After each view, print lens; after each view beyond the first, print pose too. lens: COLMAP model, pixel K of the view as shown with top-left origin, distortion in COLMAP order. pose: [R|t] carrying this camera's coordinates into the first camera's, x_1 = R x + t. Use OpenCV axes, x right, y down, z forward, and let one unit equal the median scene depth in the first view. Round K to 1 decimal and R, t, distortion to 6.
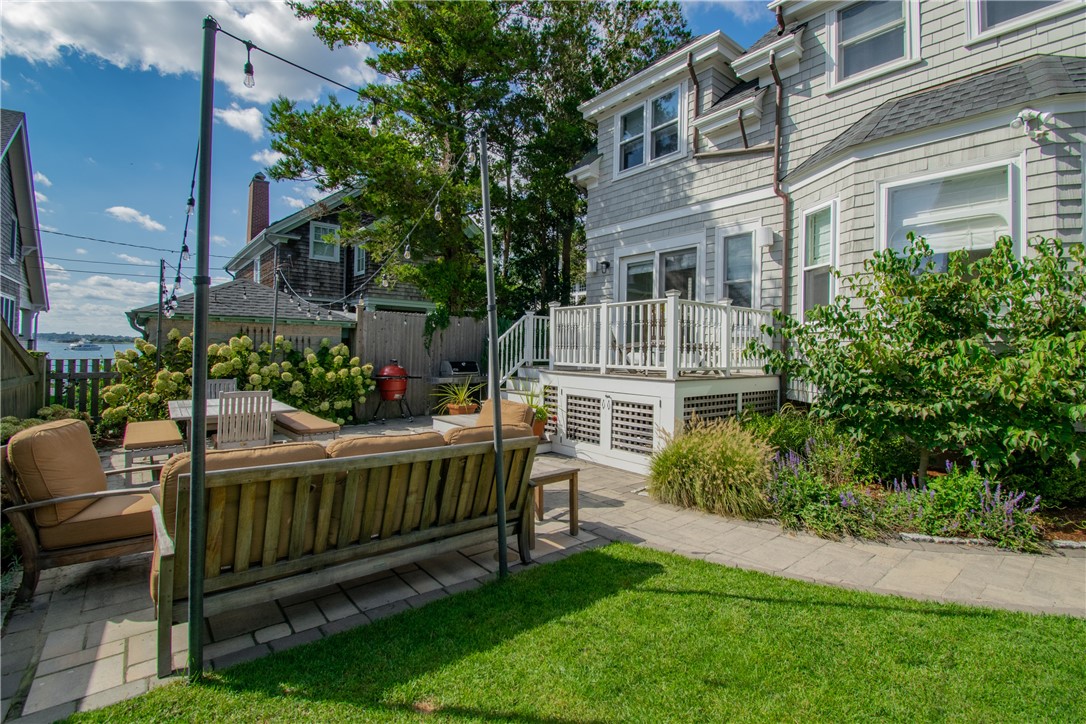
lens RADIAL K [[496.3, 0, 561.0], [0, 496.3, 353.0], [0, 0, 1]] dist [0.002270, -0.016167]
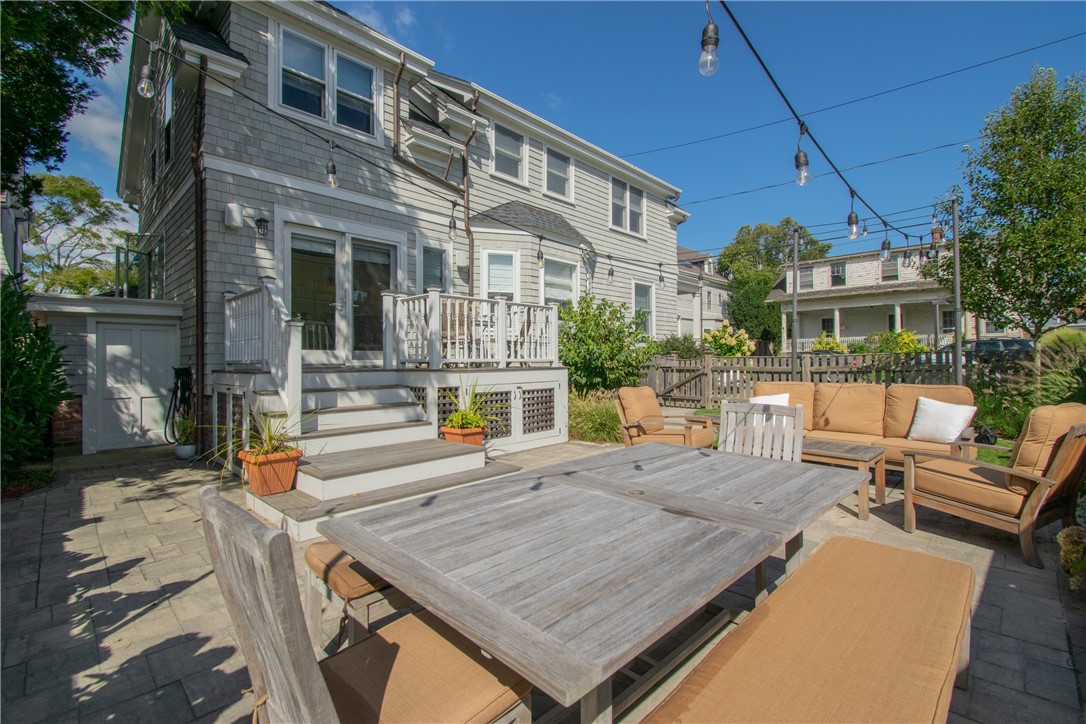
lens RADIAL K [[478.2, 0, 540.5], [0, 478.2, 345.9], [0, 0, 1]] dist [0.020598, -0.016946]
pose [[-0.086697, 0.008601, 0.996198, -0.906655], [0.004397, 0.999956, -0.008250, 0.003592], [-0.996225, 0.003665, -0.086731, 0.974131]]
